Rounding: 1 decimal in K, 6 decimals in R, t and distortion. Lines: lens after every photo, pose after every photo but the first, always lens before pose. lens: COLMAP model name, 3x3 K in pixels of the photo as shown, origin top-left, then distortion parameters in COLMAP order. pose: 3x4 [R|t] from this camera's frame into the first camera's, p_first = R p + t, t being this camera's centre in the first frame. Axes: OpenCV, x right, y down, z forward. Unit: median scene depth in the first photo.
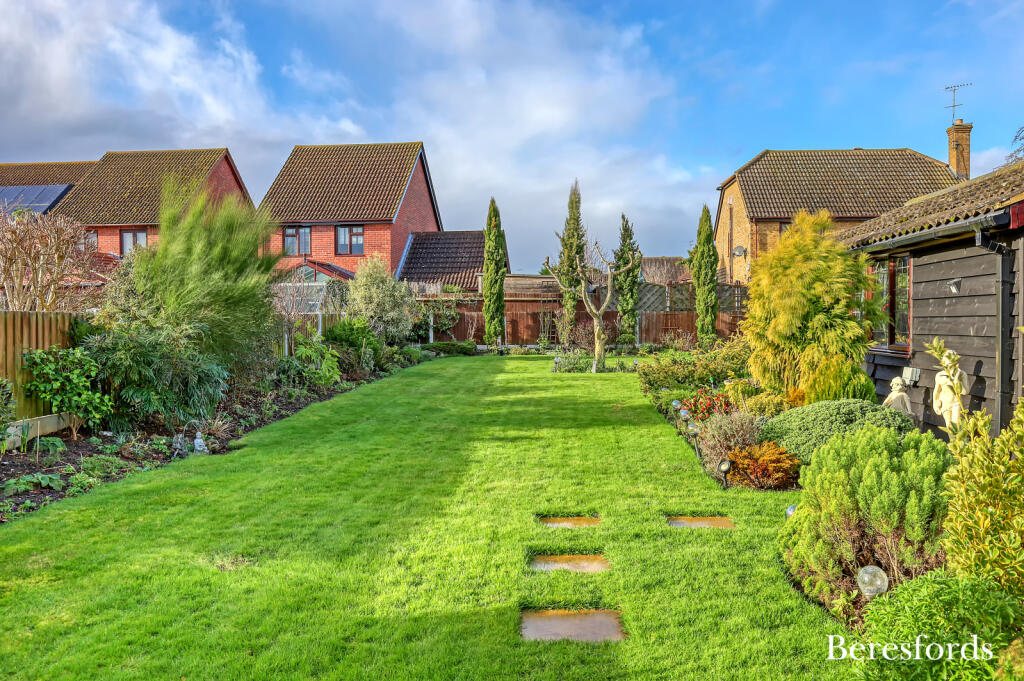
lens RADIAL K [[883.6, 0, 512.0], [0, 883.6, 340.5], [0, 0, 1]] dist [0.000067, 0.000245]
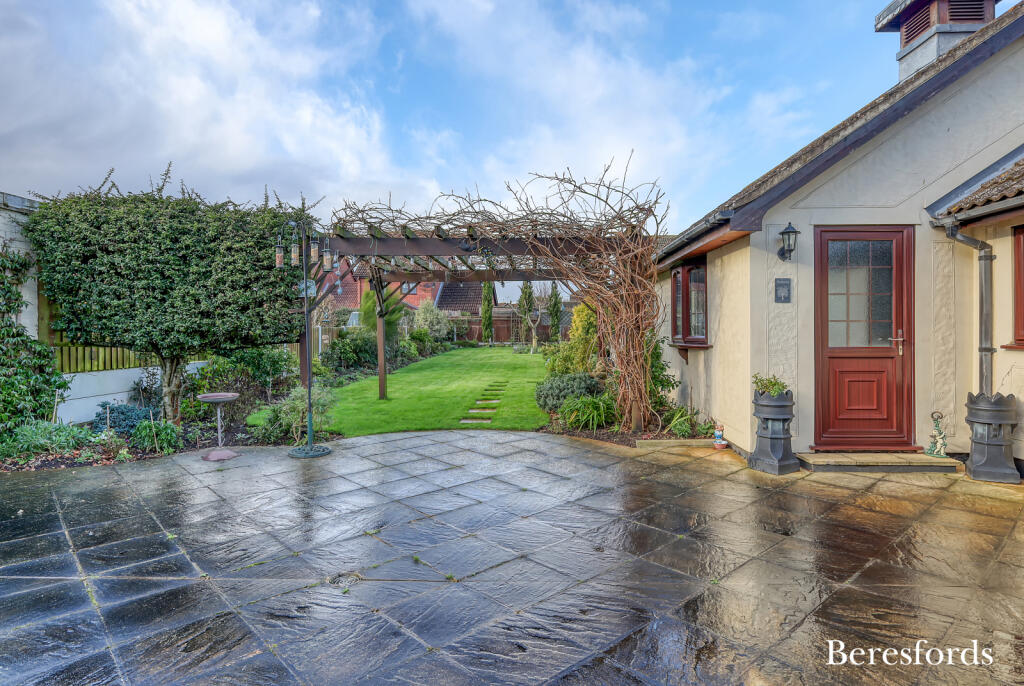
lens RADIAL K [[591.7, 0, 512.0], [0, 591.7, 343.0], [0, 0, 1]] dist [0.000107, -0.000008]
pose [[0.999893, 0.000752, 0.014599, 0.019063], [-0.000748, 1.000000, -0.000311, 0.007973], [-0.014599, 0.000300, 0.999893, -0.381568]]
